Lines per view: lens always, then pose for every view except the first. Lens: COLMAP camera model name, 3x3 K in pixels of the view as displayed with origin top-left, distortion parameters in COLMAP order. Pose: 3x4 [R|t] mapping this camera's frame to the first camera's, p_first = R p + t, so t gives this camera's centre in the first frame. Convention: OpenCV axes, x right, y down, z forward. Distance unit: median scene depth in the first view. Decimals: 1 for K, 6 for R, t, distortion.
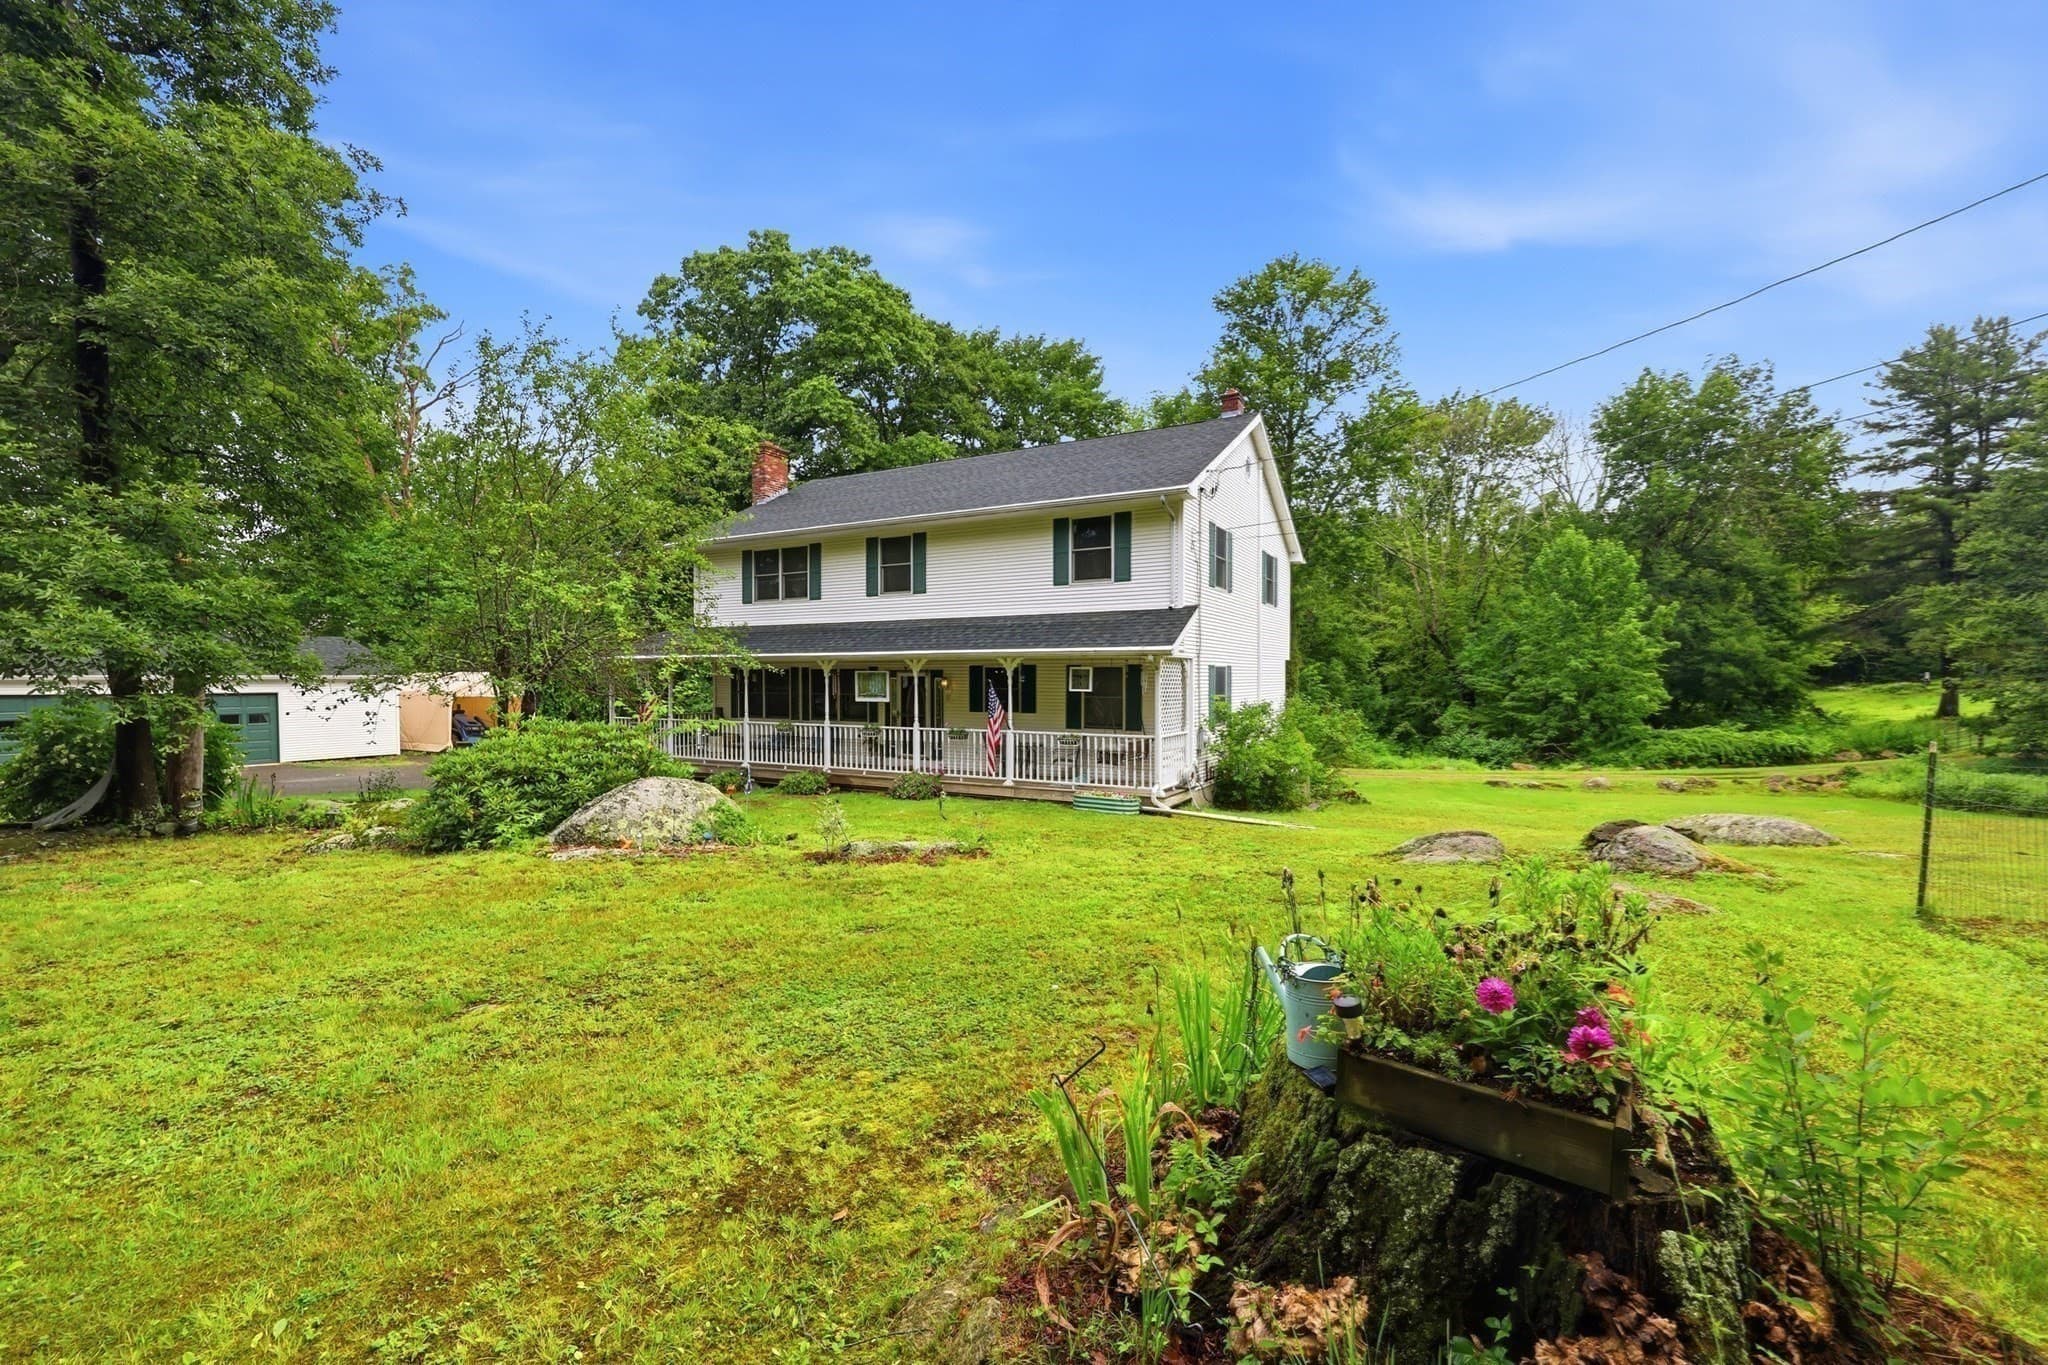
lens RADIAL K [[808.7, 0, 1018.5], [0, 808.7, 679.1], [0, 0, 1]] dist [-0.001297, -0.000044]
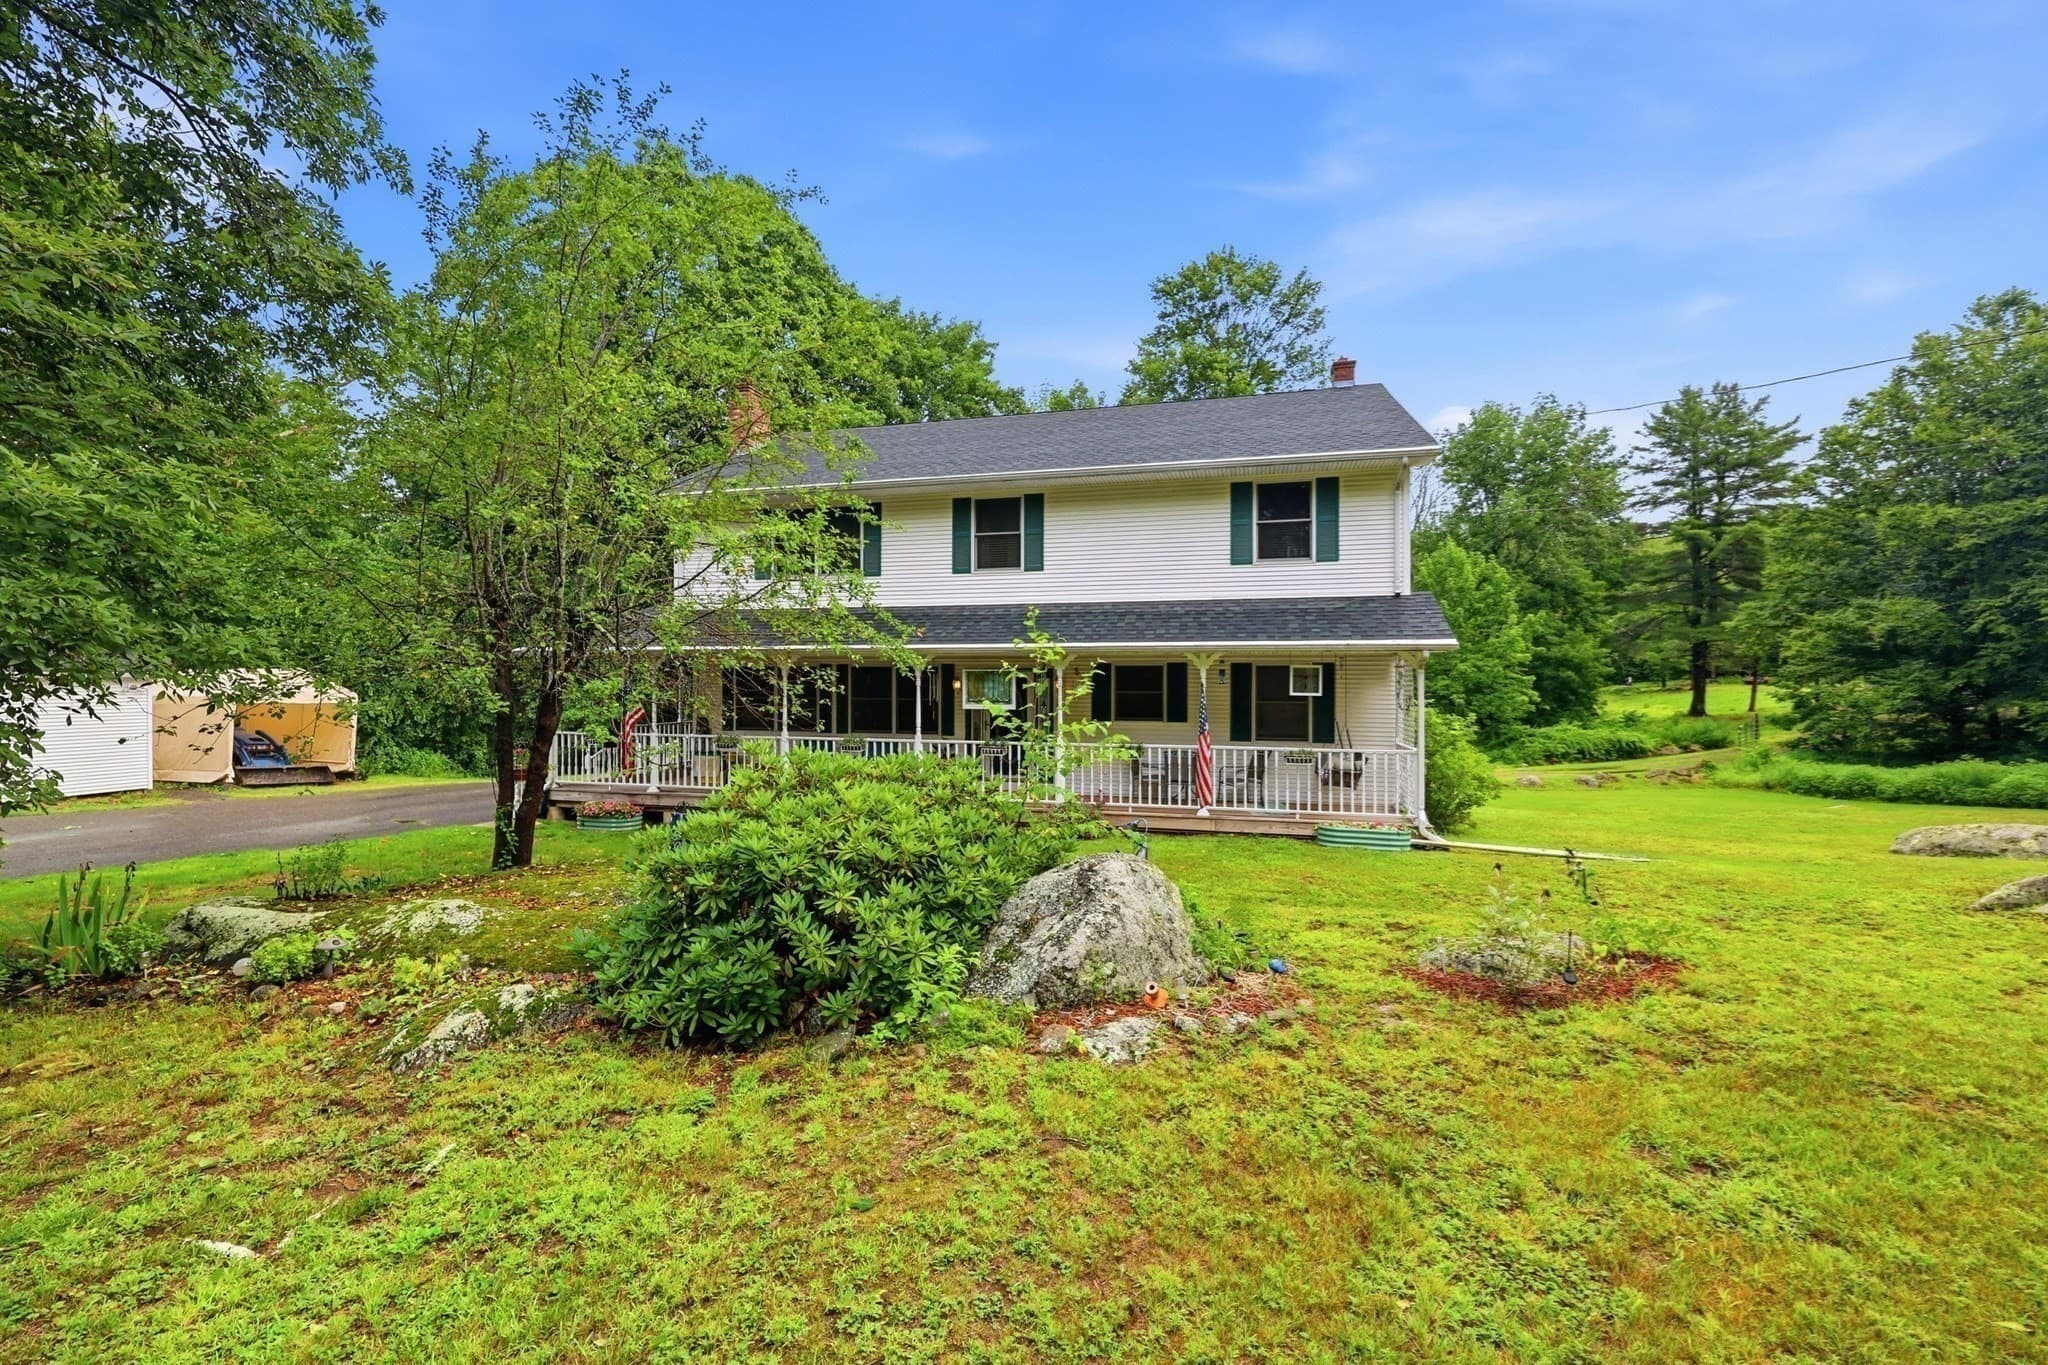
lens RADIAL K [[808.7, 0, 1018.5], [0, 808.7, 679.1], [0, 0, 1]] dist [-0.001297, -0.000044]
pose [[0.972004, 0.002533, 0.234951, -0.178794], [-0.001699, 0.999992, -0.003751, 0.001203], [-0.234959, 0.003247, 0.972000, 0.135639]]
